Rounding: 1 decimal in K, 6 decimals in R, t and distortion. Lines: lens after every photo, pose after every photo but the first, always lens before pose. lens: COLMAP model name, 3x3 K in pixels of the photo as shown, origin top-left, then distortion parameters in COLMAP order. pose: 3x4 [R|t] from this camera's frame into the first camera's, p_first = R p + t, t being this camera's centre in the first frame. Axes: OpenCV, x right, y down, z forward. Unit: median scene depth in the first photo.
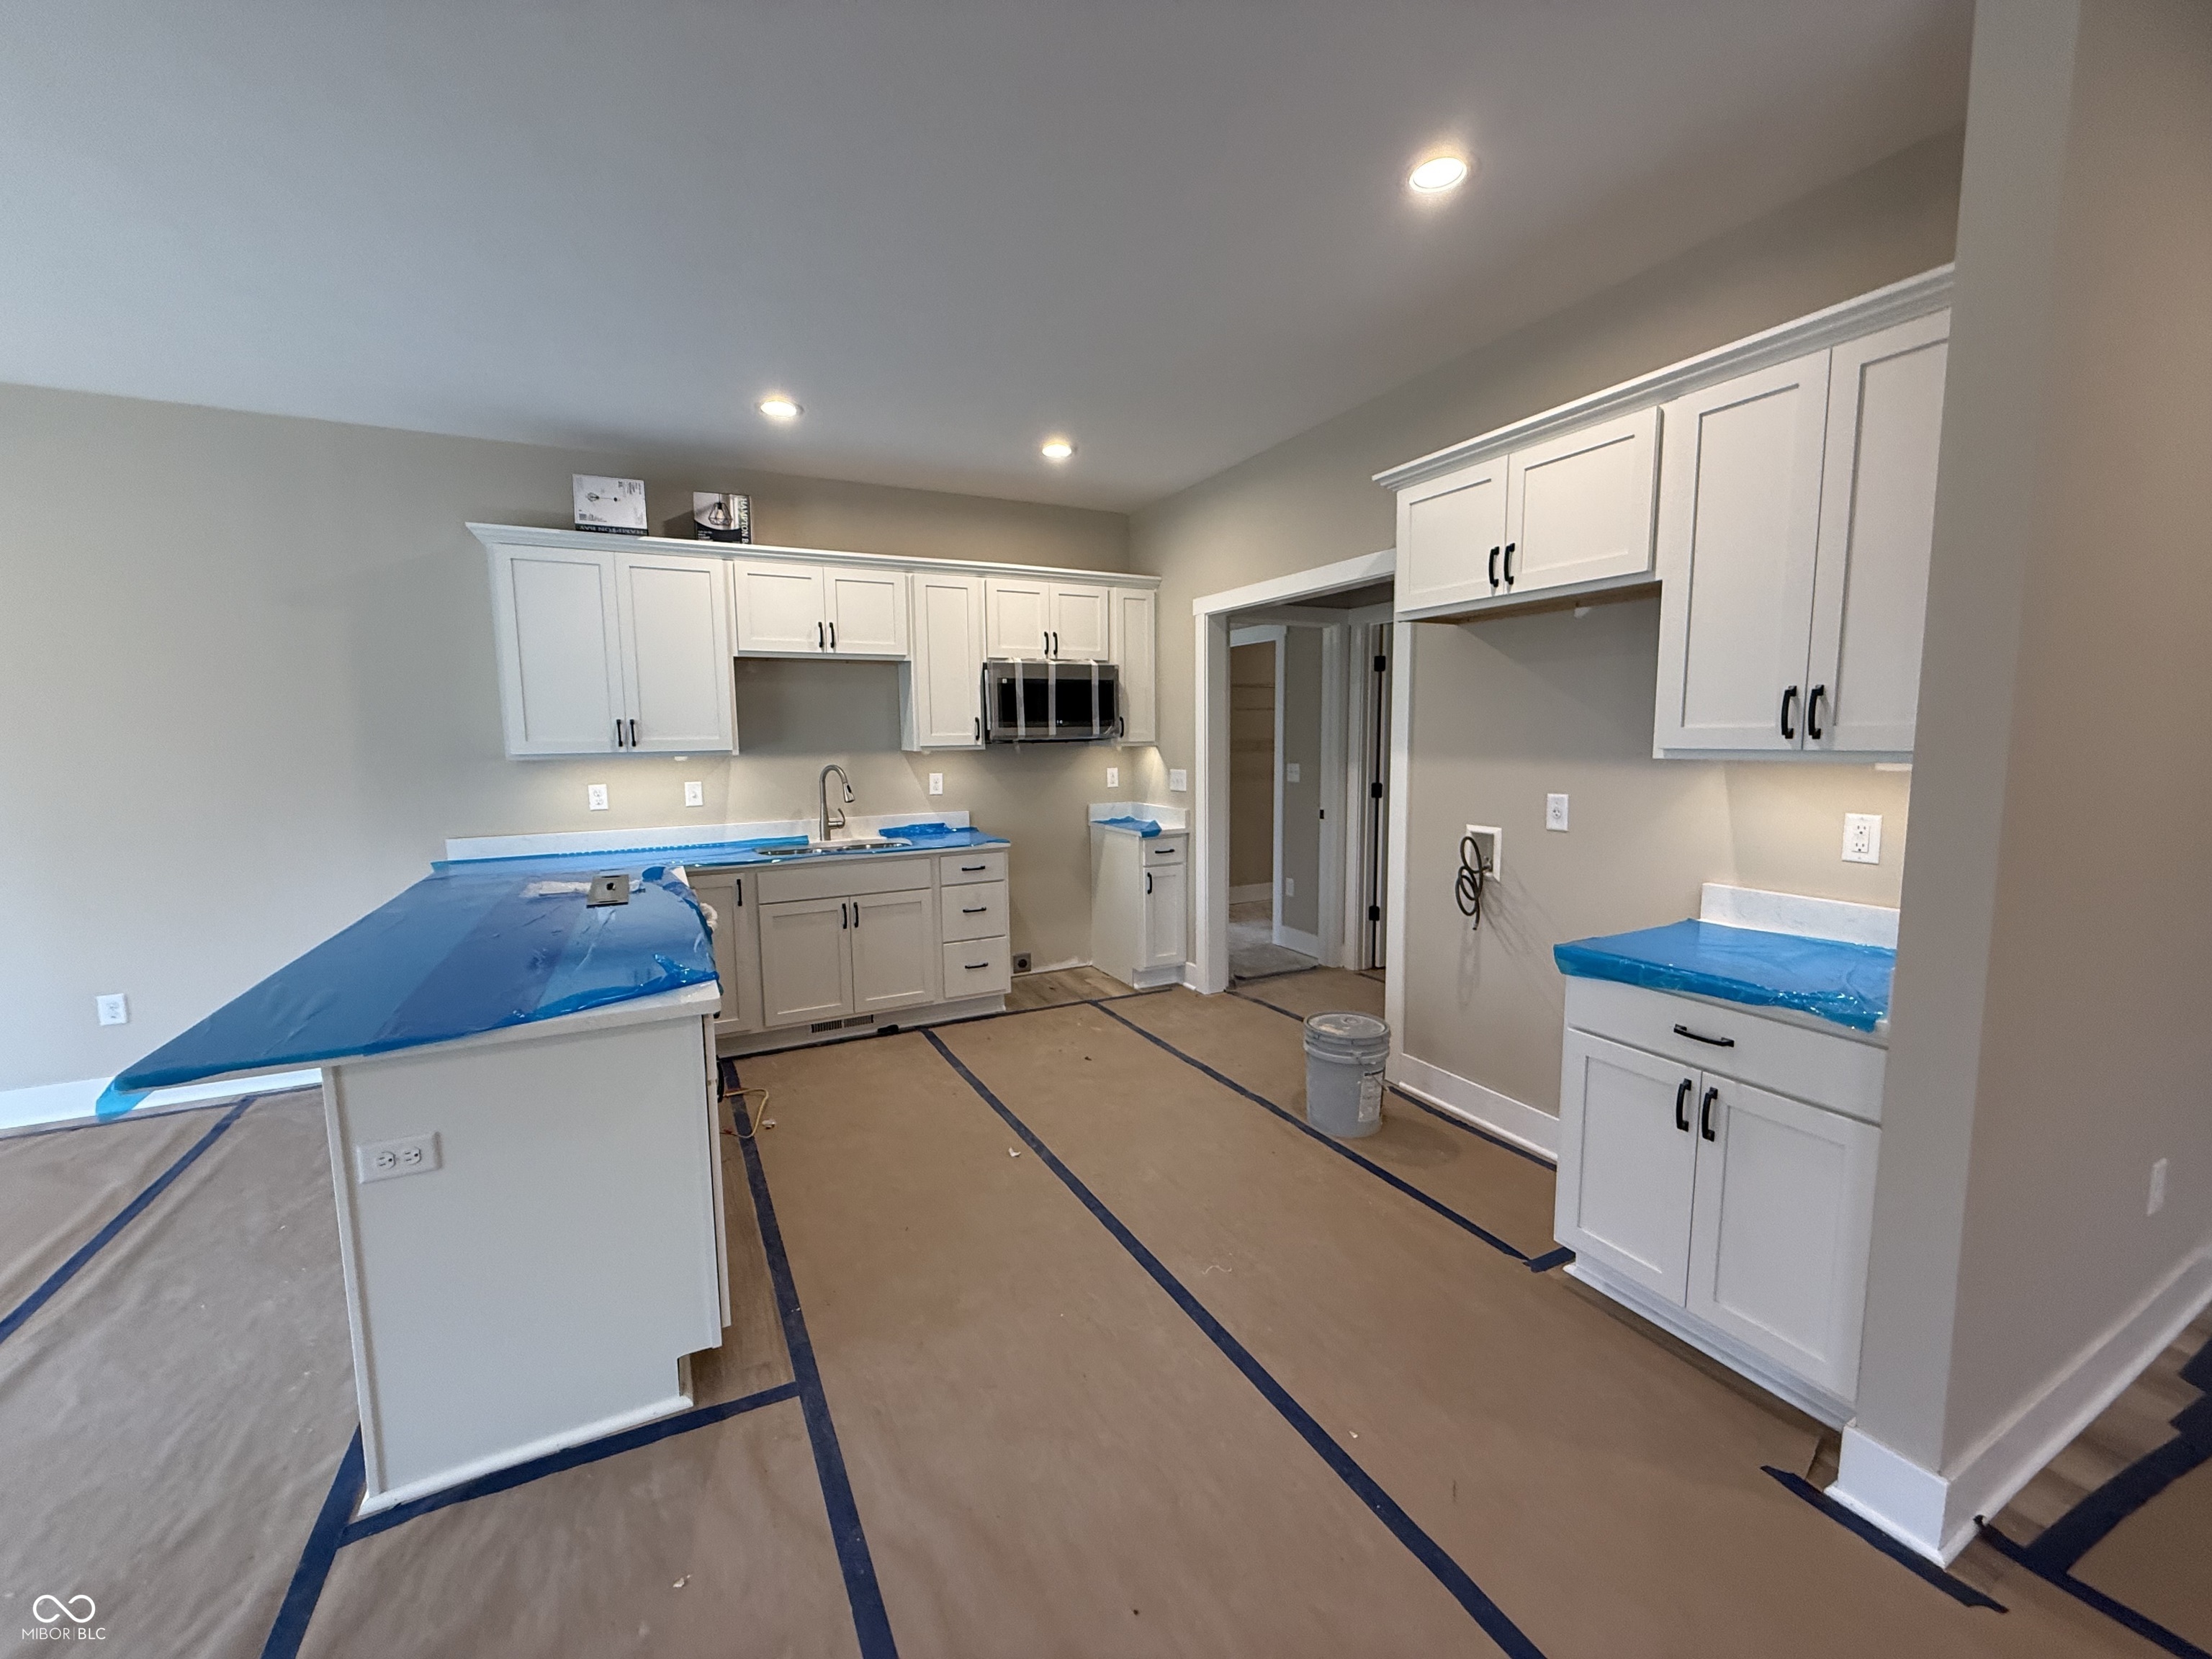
lens RADIAL K [[872.9, 0, 1100.0], [0, 872.9, 827.9], [0, 0, 1]] dist [-0.002300, 0.000651]
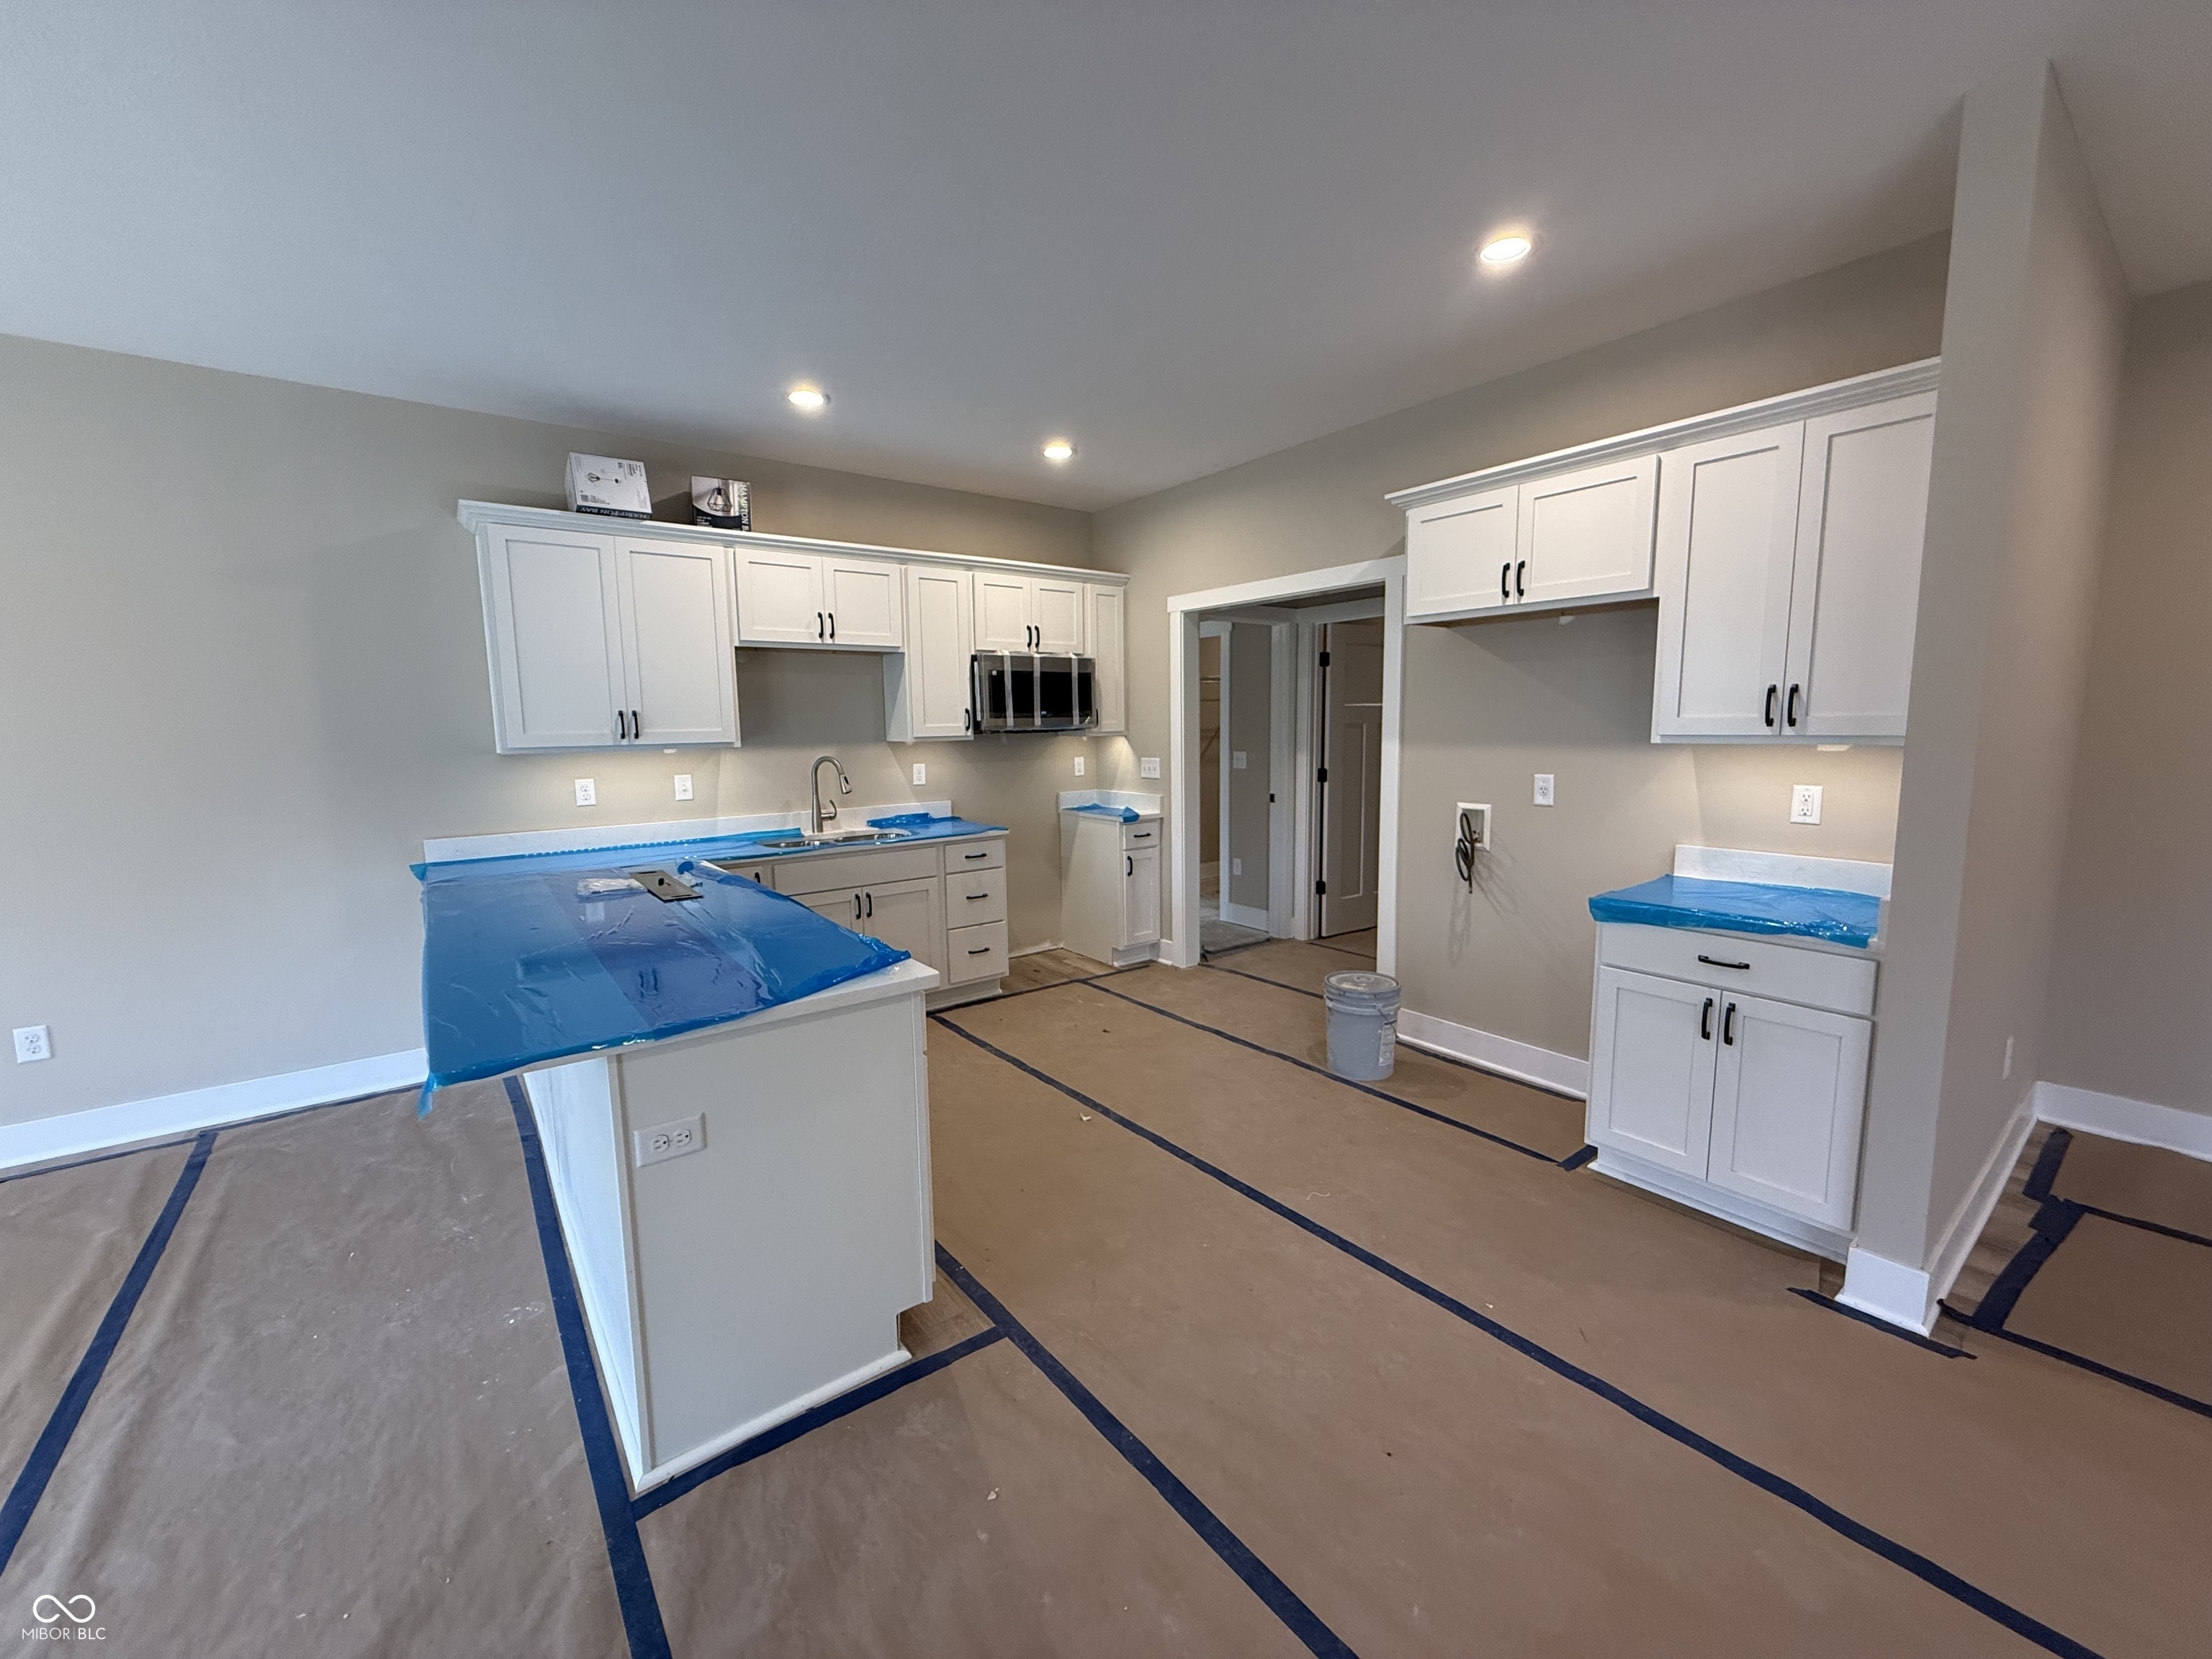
lens RADIAL K [[872.9, 0, 1100.0], [0, 872.9, 827.9], [0, 0, 1]] dist [-0.002300, 0.000651]
pose [[0.984133, -0.023576, 0.175856, -0.197096], [0.021675, 0.999684, 0.012726, 0.003978], [-0.176101, -0.008713, 0.984334, -0.038888]]
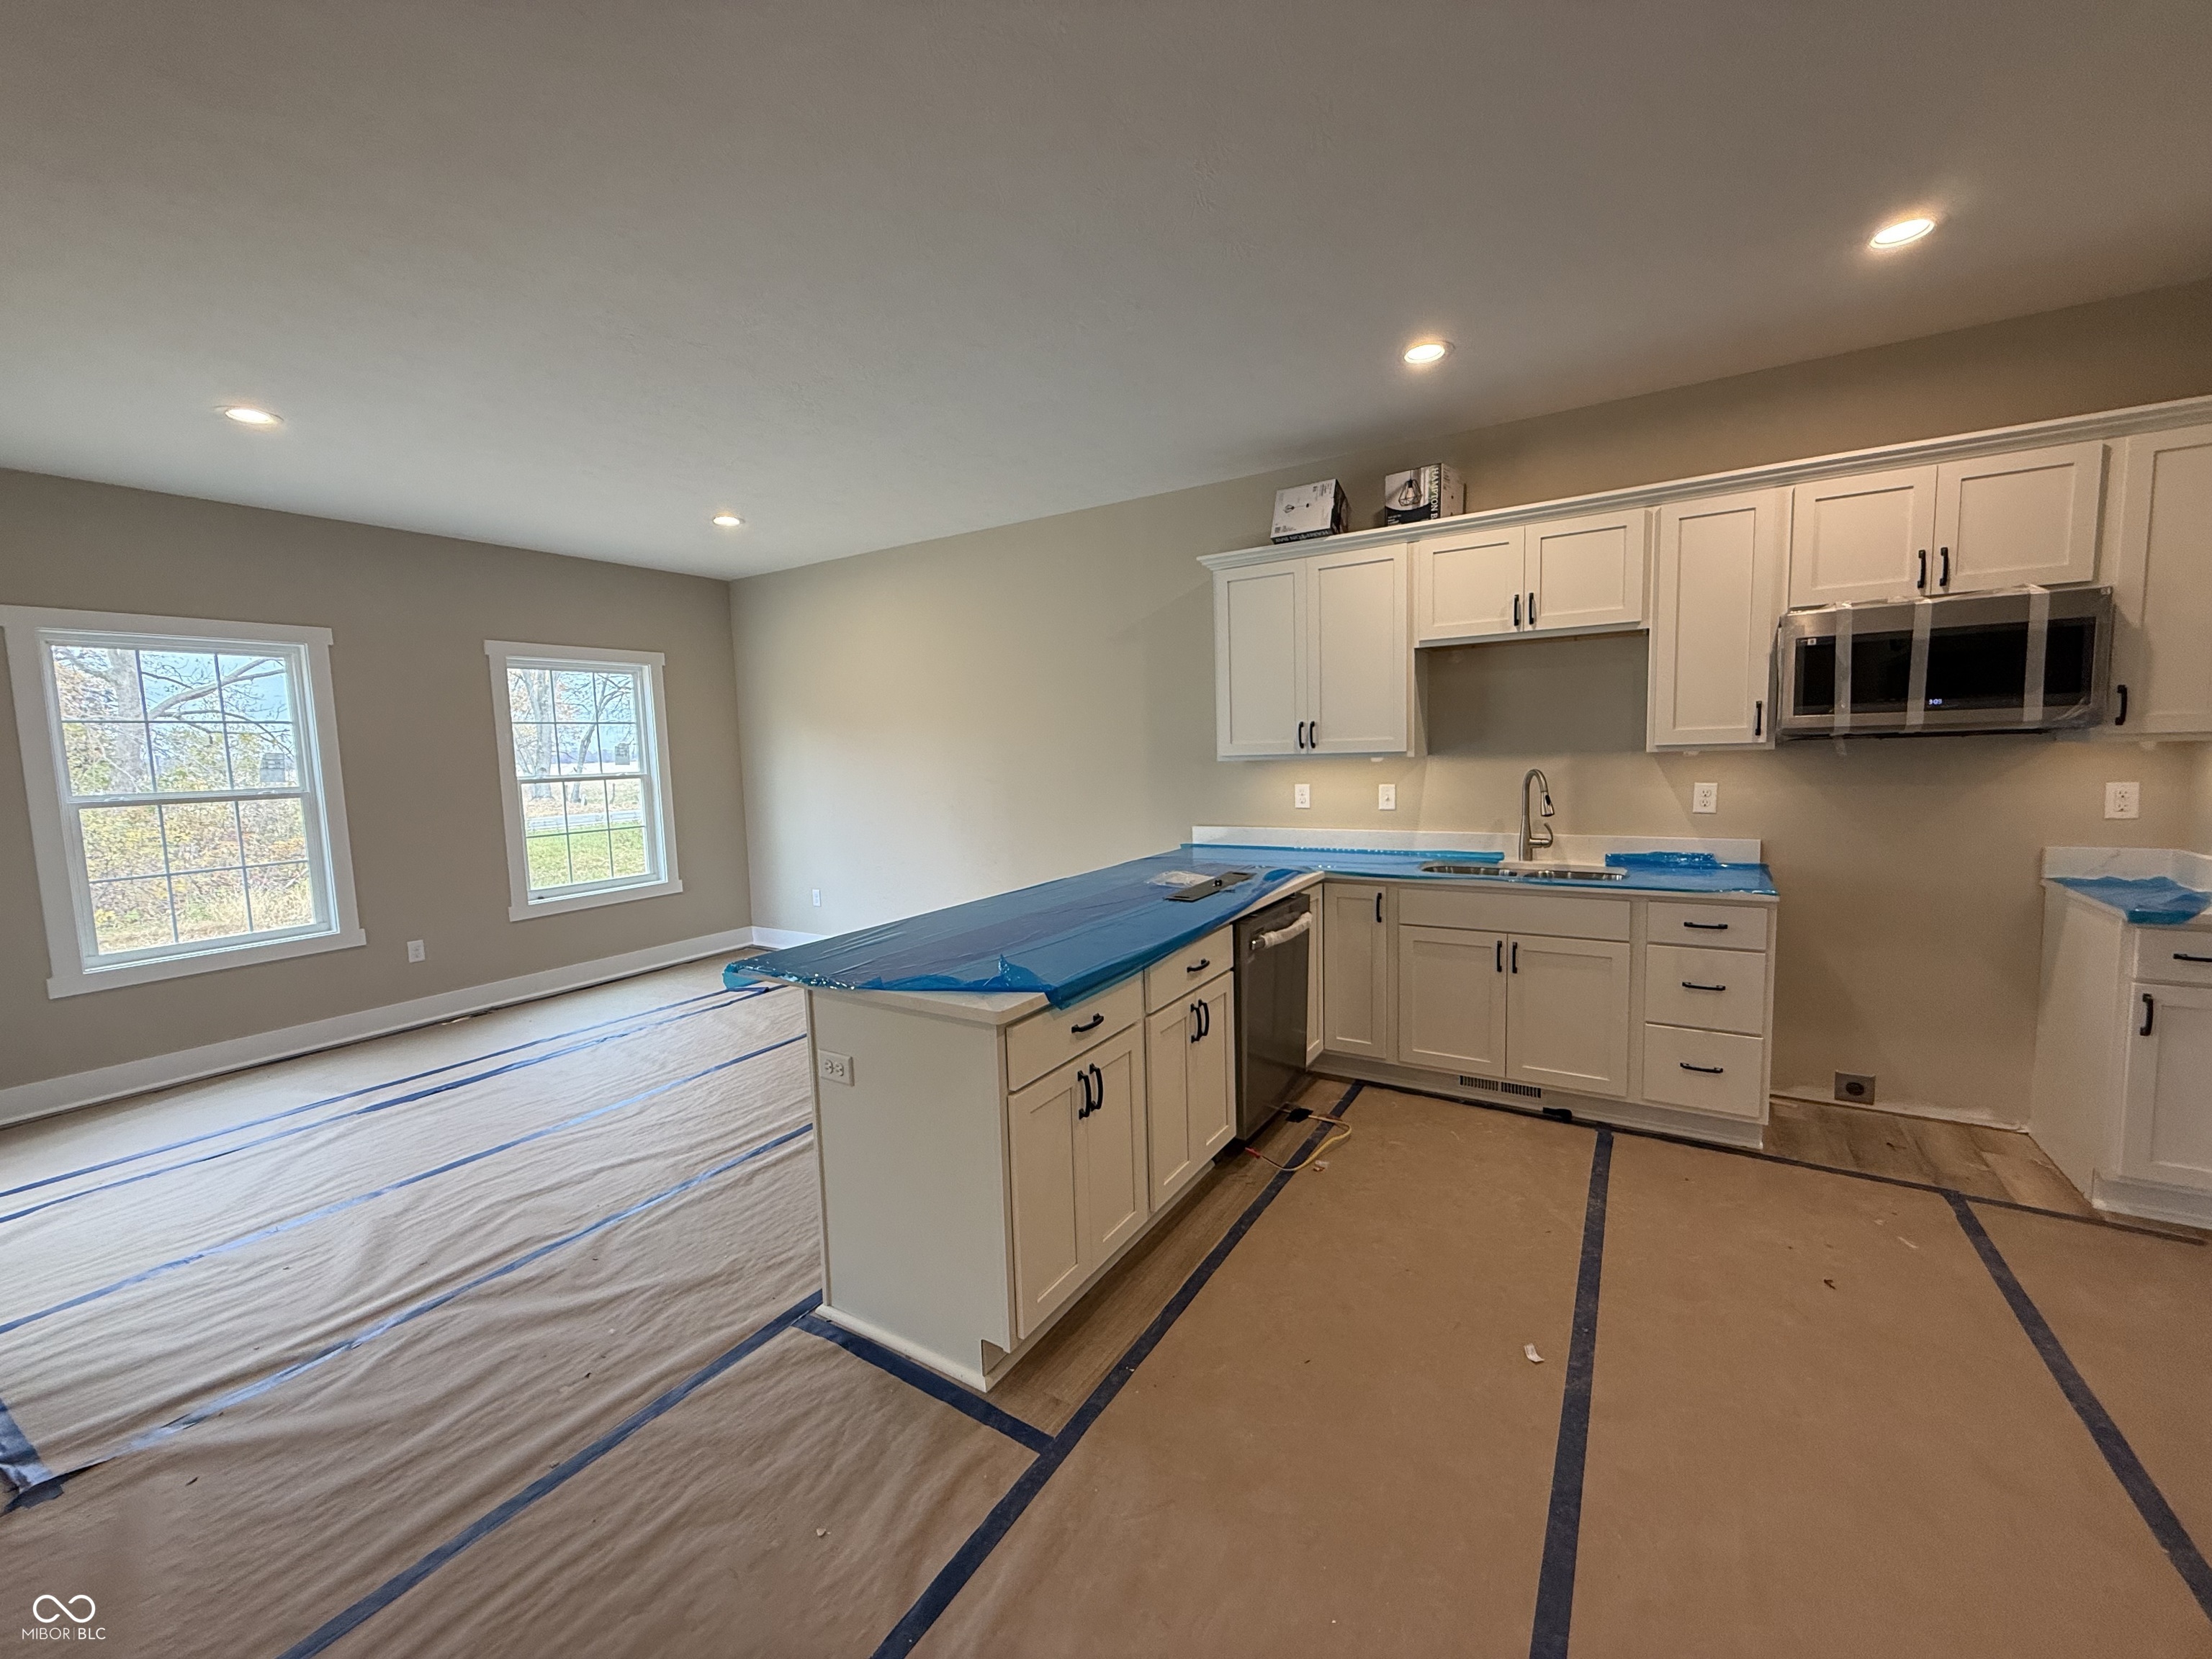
lens RADIAL K [[872.9, 0, 1100.0], [0, 872.9, 827.9], [0, 0, 1]] dist [-0.002300, 0.000651]
pose [[0.505714, 0.076400, -0.859311, 0.211389], [-0.069051, 0.996460, 0.047957, -0.031831], [0.859933, 0.035084, 0.509200, 0.269053]]
